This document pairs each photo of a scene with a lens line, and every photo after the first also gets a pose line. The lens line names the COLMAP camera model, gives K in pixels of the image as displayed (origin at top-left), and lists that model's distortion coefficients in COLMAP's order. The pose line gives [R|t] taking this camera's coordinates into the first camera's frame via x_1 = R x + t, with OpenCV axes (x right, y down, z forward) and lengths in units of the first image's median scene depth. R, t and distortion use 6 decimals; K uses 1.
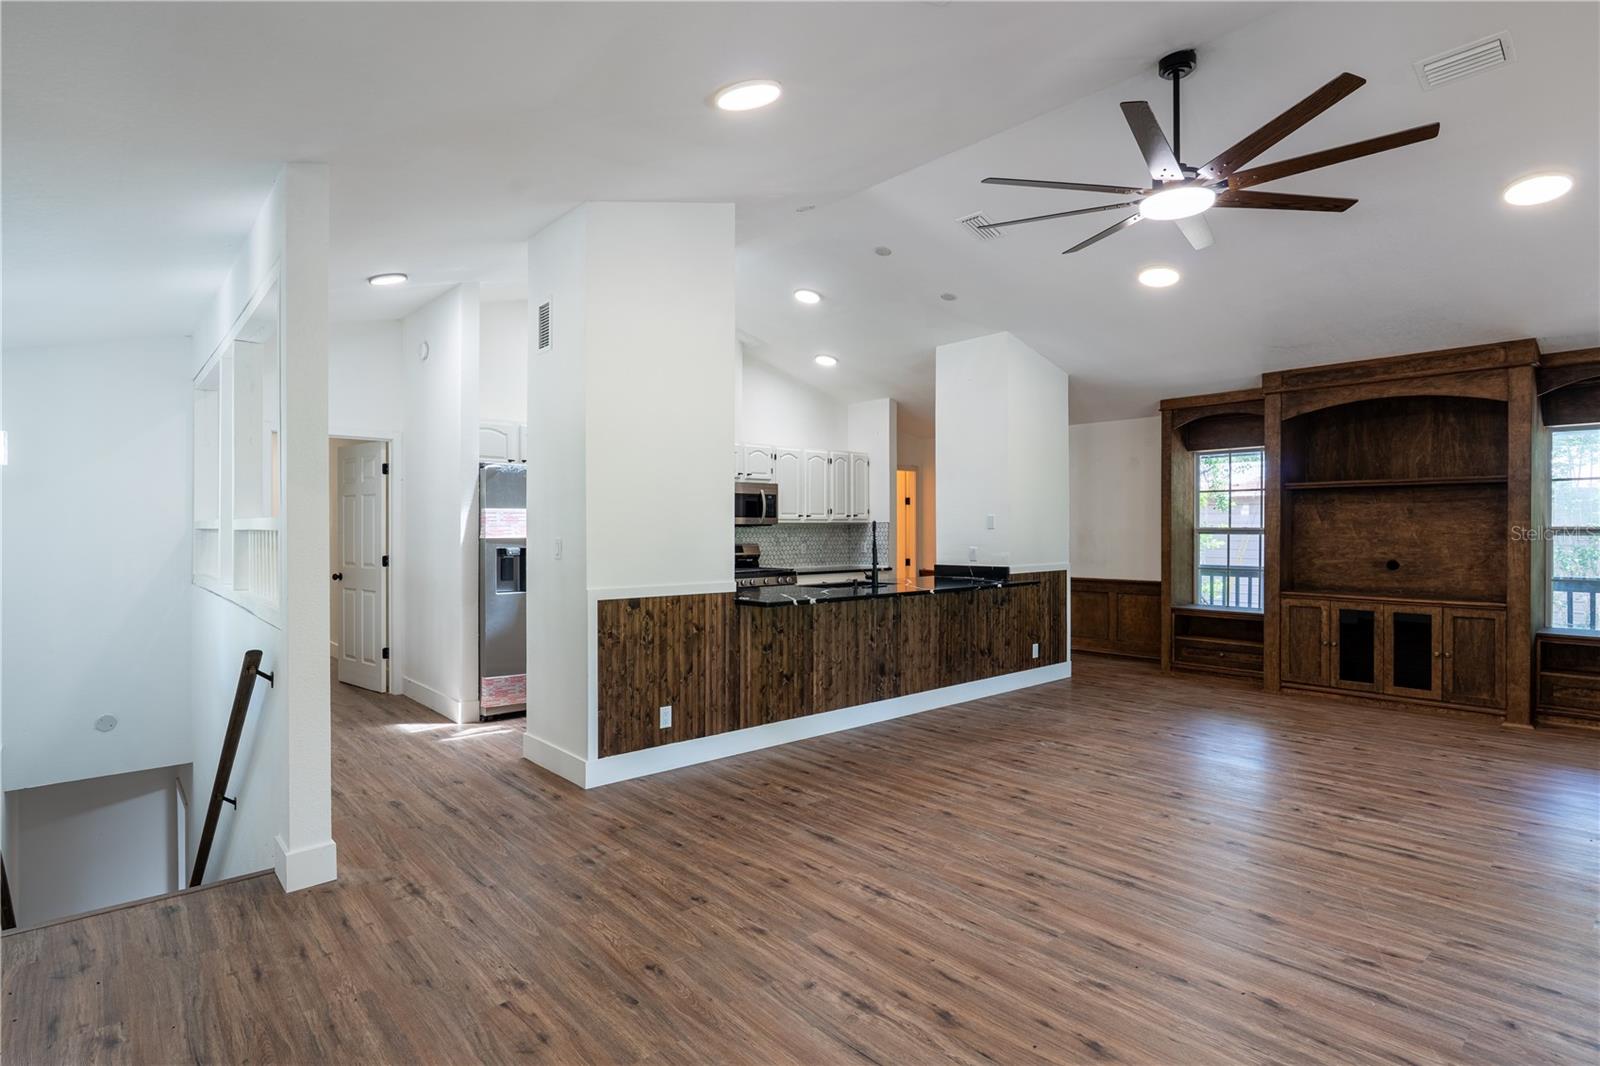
lens RADIAL K [[571.7, 0, 942.9], [0, 571.7, 524.6], [0, 0, 1]] dist [-0.001887, 0.000277]
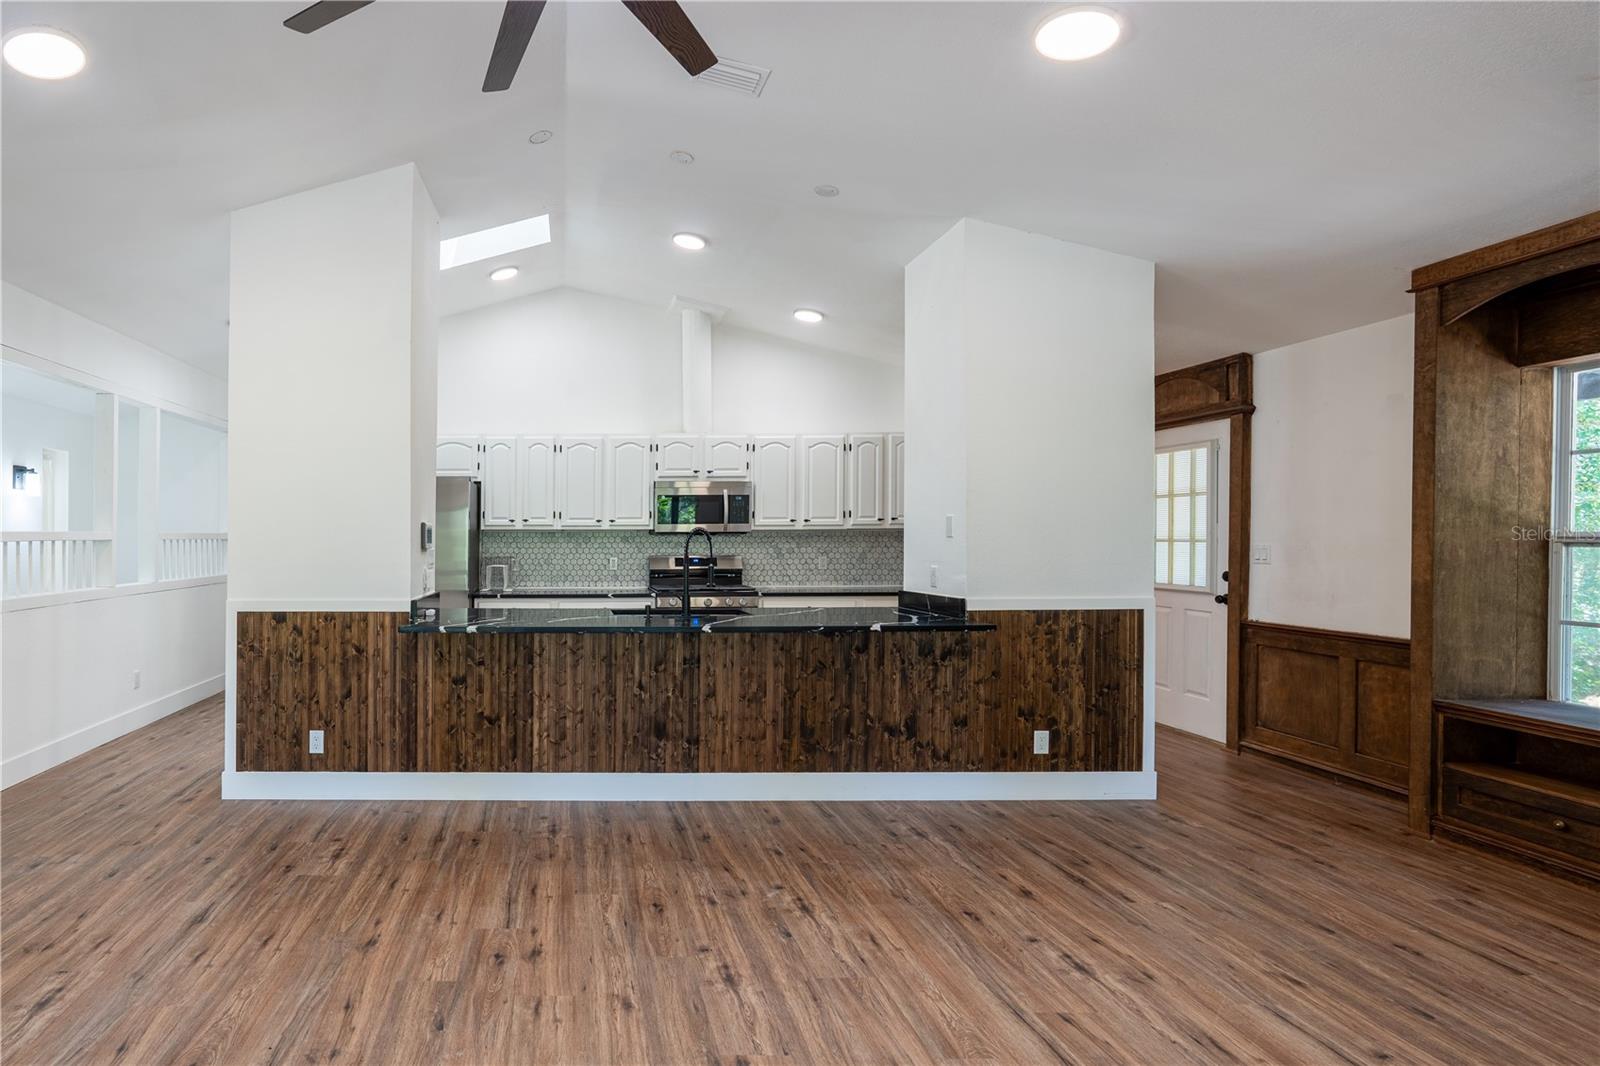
lens RADIAL K [[719.6, 0, 790.5], [0, 719.6, 524.3], [0, 0, 1]] dist [-0.010806, 0.005912]
pose [[0.804970, -0.012643, -0.593181, 0.685786], [0.007982, 0.999913, -0.010480, 0.000276], [0.593262, 0.003701, 0.805001, 0.422915]]
